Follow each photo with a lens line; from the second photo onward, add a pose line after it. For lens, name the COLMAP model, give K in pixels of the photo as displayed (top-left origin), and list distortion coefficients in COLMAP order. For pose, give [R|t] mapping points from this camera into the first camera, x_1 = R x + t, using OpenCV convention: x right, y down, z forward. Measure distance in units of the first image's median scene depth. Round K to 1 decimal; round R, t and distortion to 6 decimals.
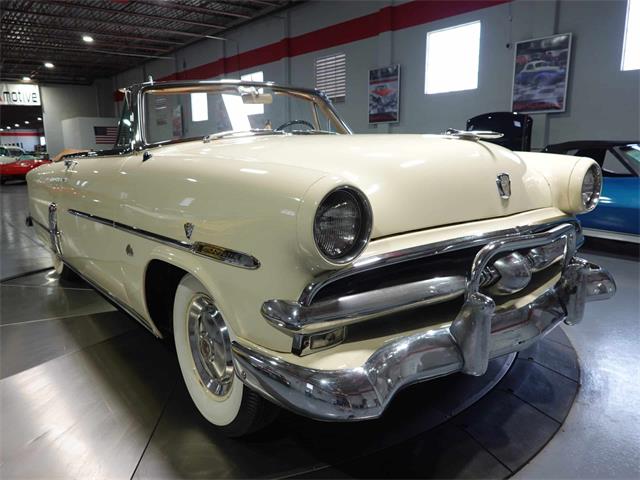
lens RADIAL K [[496.1, 0, 320.4], [0, 496.1, 241.8], [0, 0, 1]] dist [-0.010959, 0.002493]
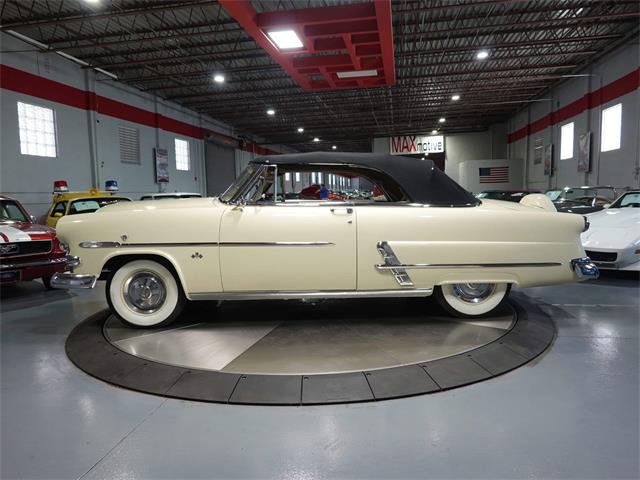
lens RADIAL K [[482.6, 0, 316.1], [0, 482.6, 235.9], [0, 0, 1]] dist [-0.005362, 0.020126]
pose [[0.663488, 0.060268, -0.745755, 0.119229], [-0.117498, 0.992776, -0.024305, -0.009173], [0.738903, 0.103750, 0.665776, 0.012076]]
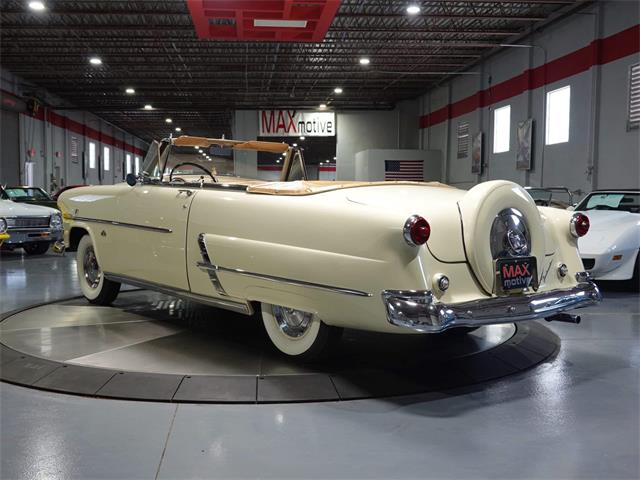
lens RADIAL K [[739.5, 0, 313.8], [0, 739.5, 239.1], [0, 0, 1]] dist [0.016304, 0.000000]
pose [[0.832437, 0.051168, -0.551752, 0.114675], [-0.115655, 0.989841, -0.082696, 0.007426], [0.541915, 0.132652, 0.829898, -0.046637]]
